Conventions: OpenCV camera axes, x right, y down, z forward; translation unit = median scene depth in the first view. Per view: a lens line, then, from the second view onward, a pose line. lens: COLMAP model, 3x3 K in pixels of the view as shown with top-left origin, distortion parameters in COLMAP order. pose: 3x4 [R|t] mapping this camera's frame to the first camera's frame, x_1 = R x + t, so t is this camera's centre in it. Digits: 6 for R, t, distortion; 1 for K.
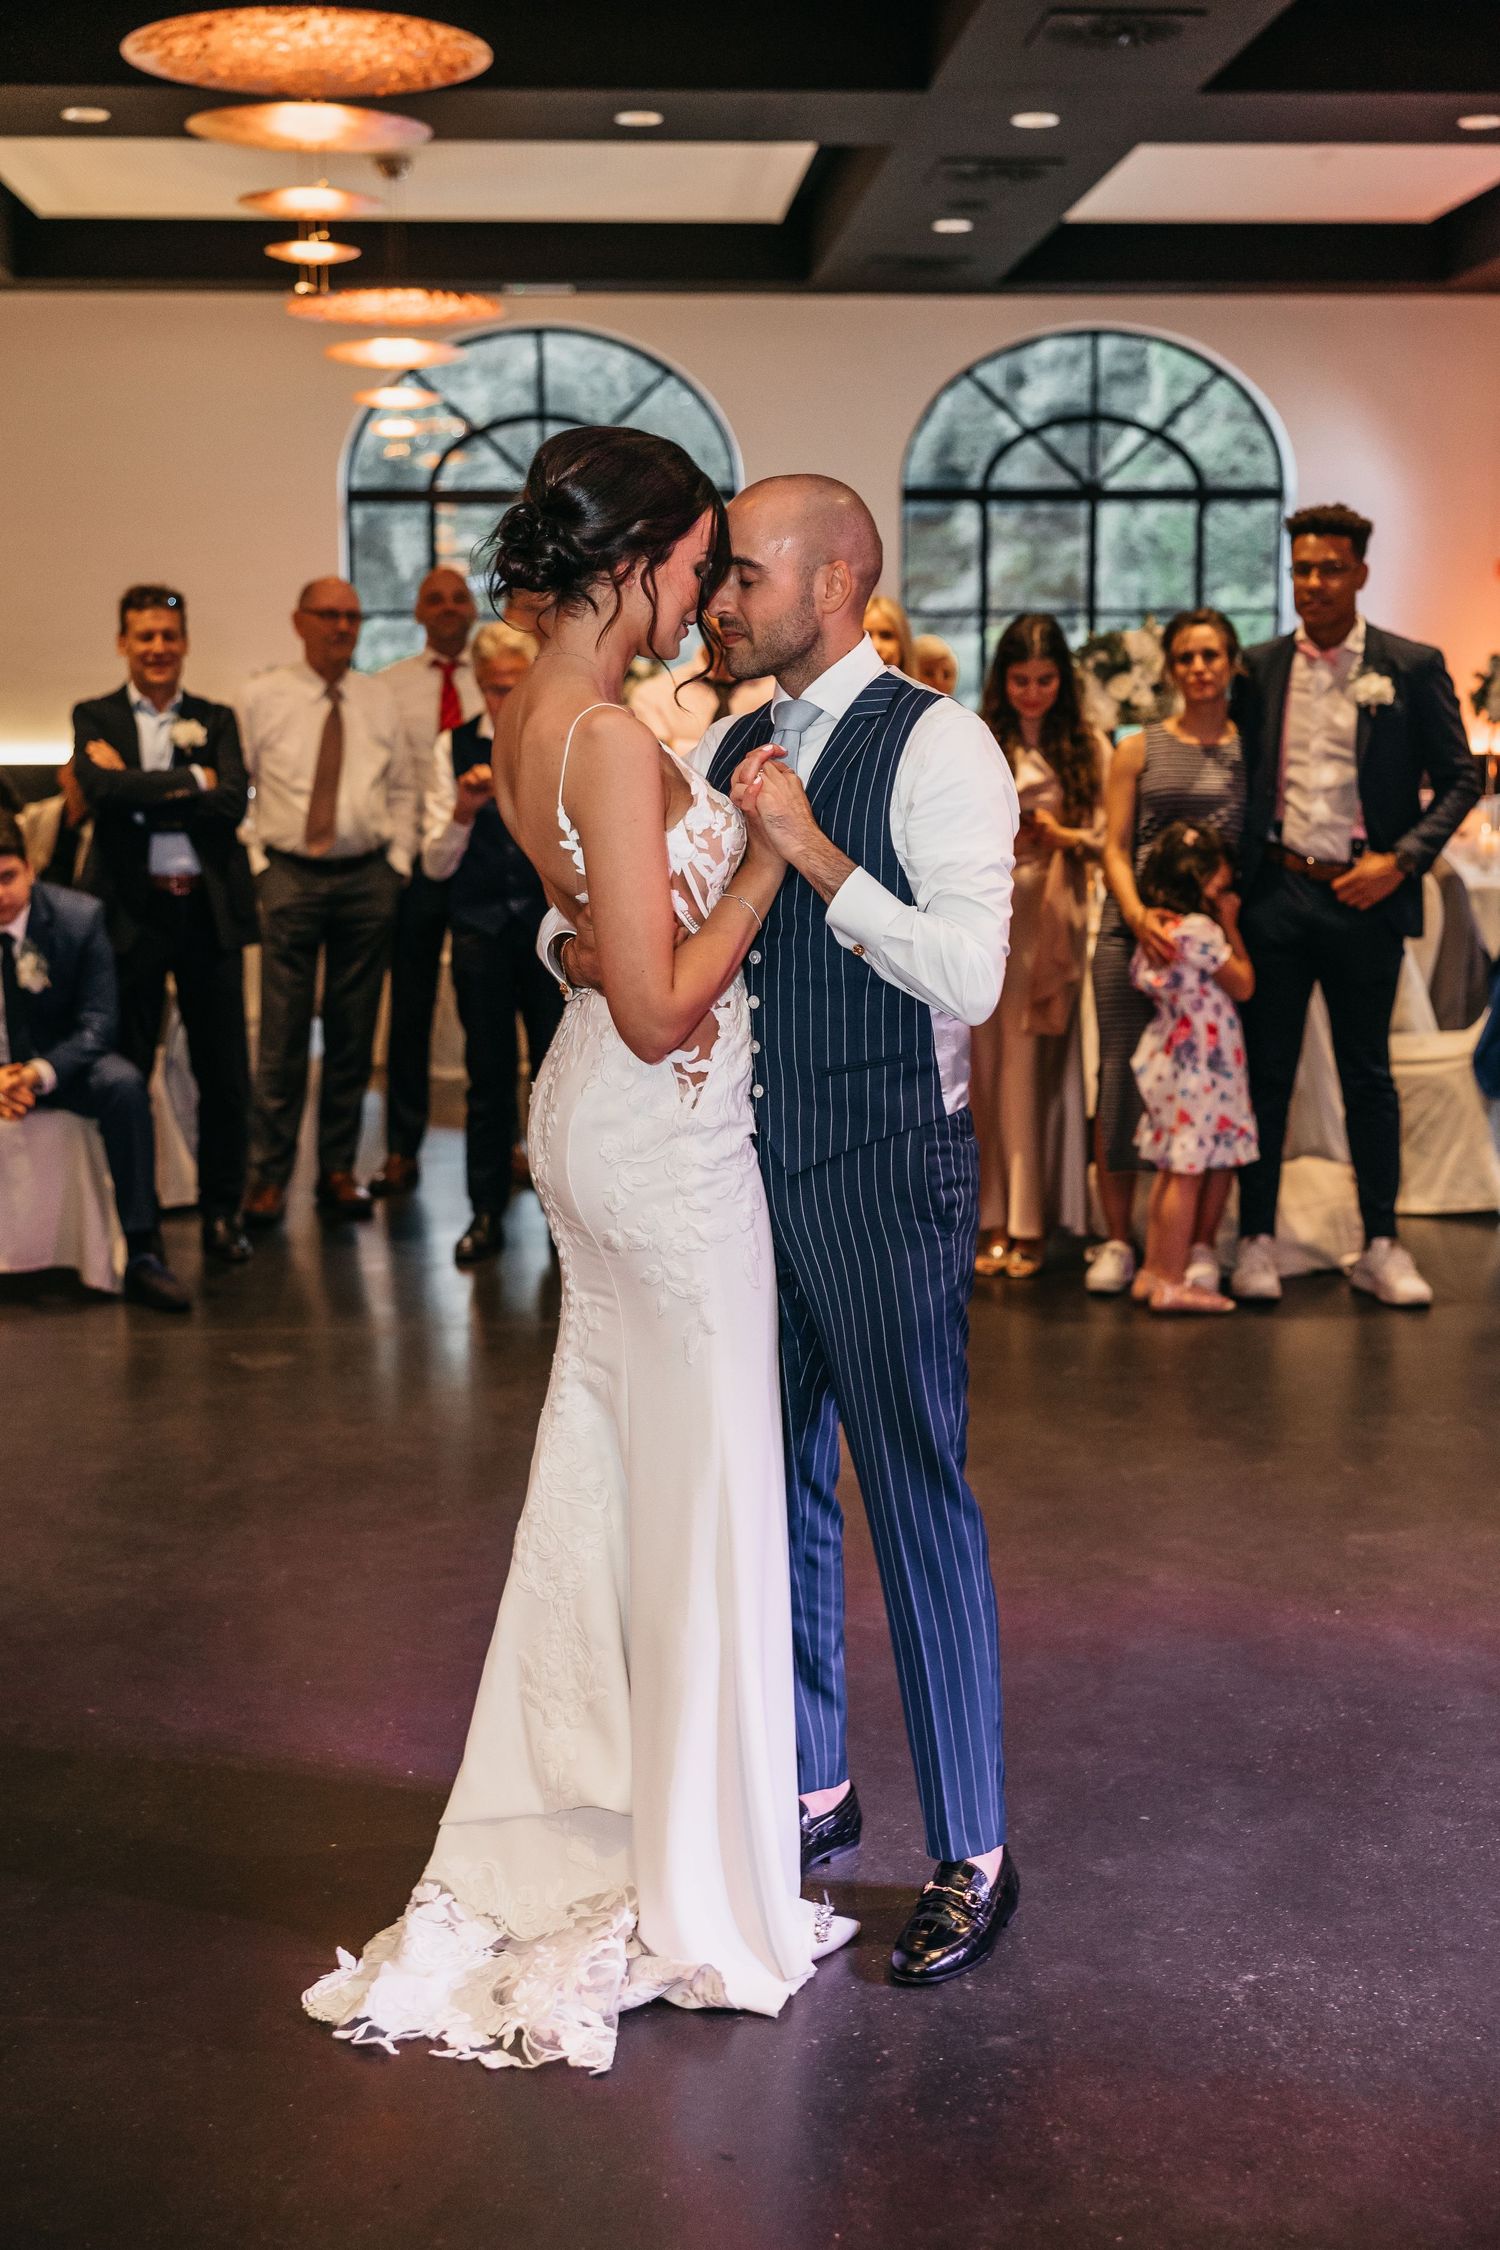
lens RADIAL K [[2847.3, 0, 740.3], [0, 2847.3, 1128.1], [0, 0, 1]] dist [0.014576, 0.000000]
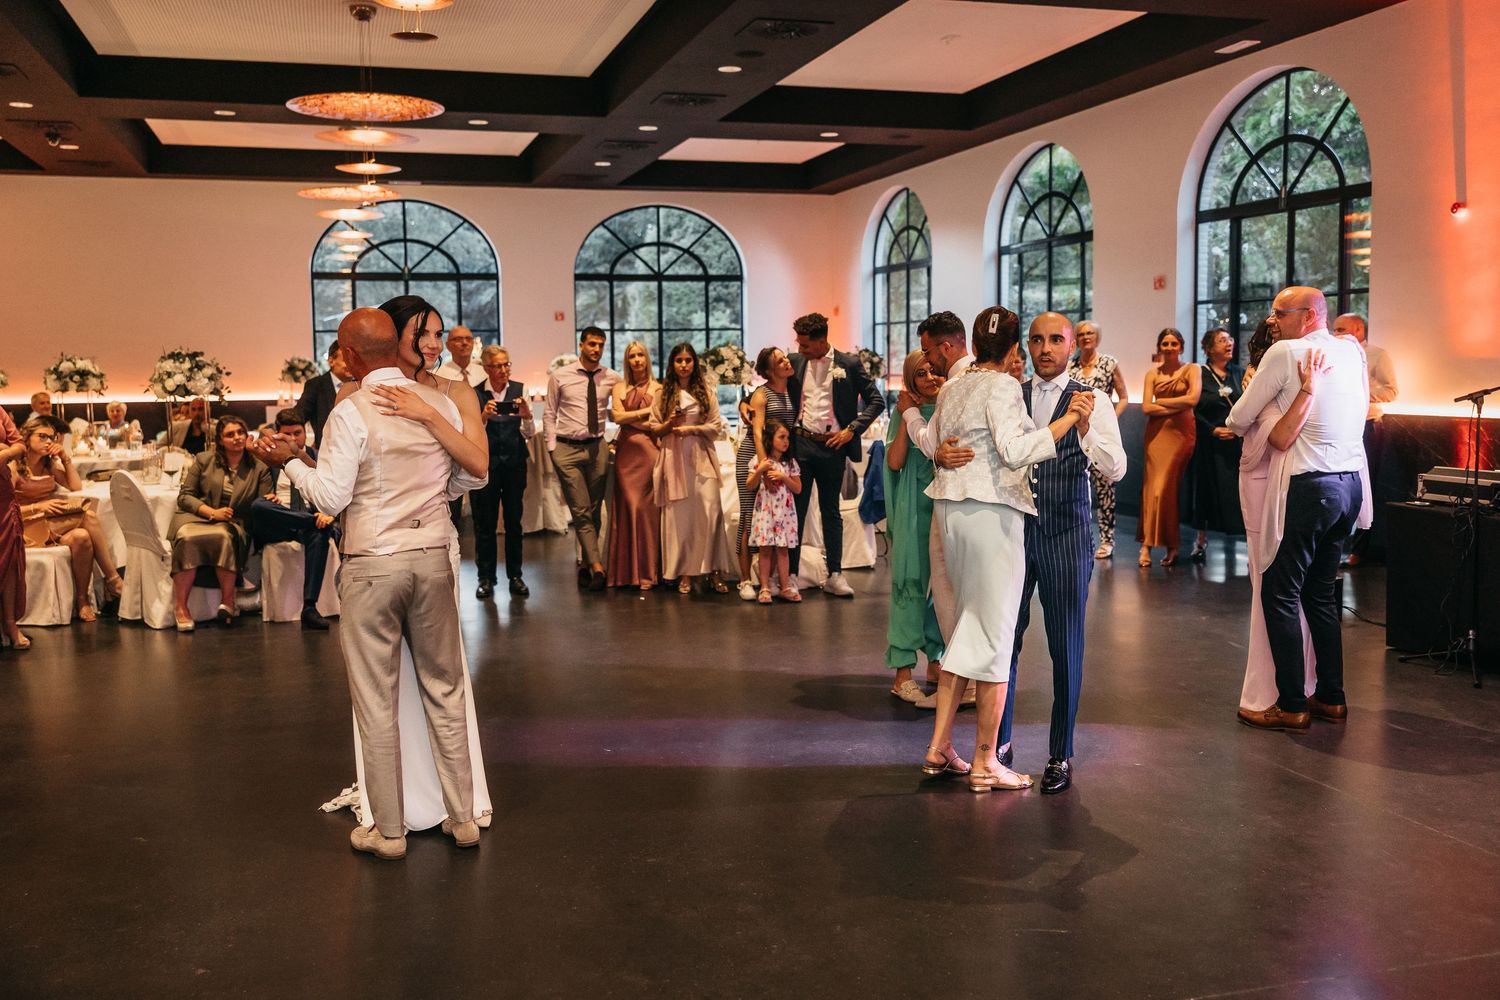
lens RADIAL K [[1516.6, 0, 759.5], [0, 1516.6, 512.5], [0, 0, 1]] dist [-0.018214, 0.000000]
pose [[0.974216, -0.026569, 0.224047, -0.168616], [0.037669, 0.998258, -0.045415, 0.045016], [-0.222450, 0.052684, 0.973520, -0.396365]]
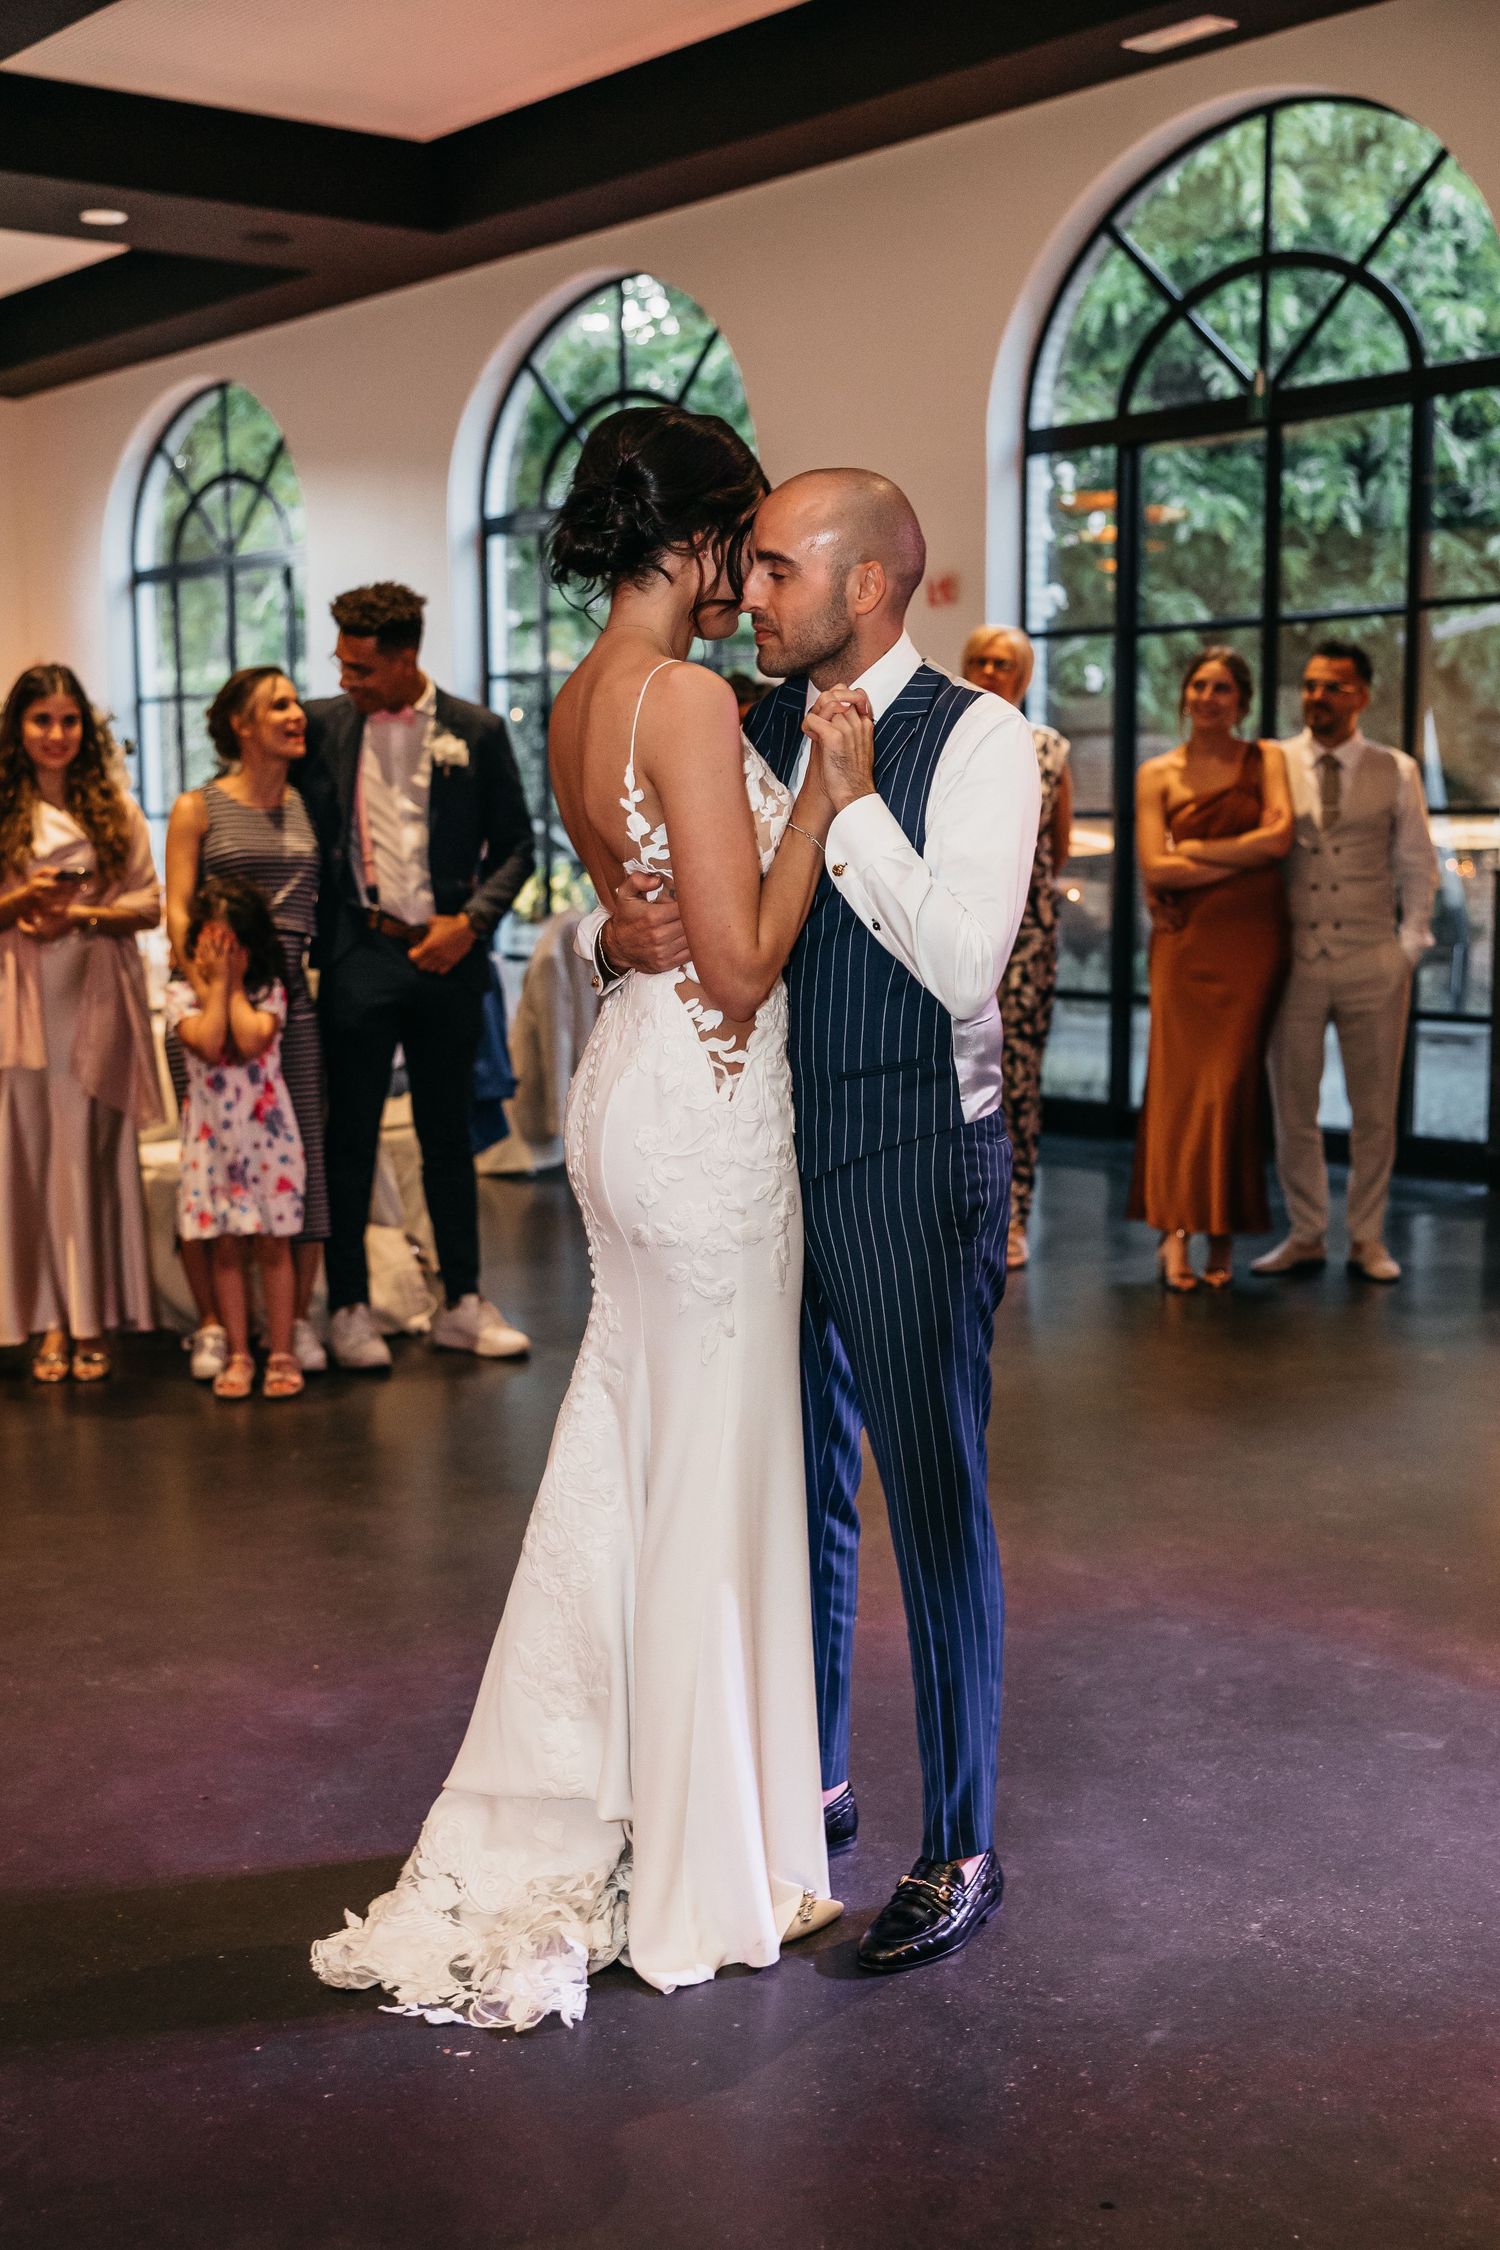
lens RADIAL K [[2790.3, 0, 761.0], [0, 2790.3, 1220.1], [0, 0, 1]] dist [0.015260, 0.000000]
pose [[0.811979, -0.080700, 0.578081, -0.260229], [0.086653, 0.996088, 0.017340, 0.004091], [-0.577219, 0.036013, 0.815795, 0.128582]]
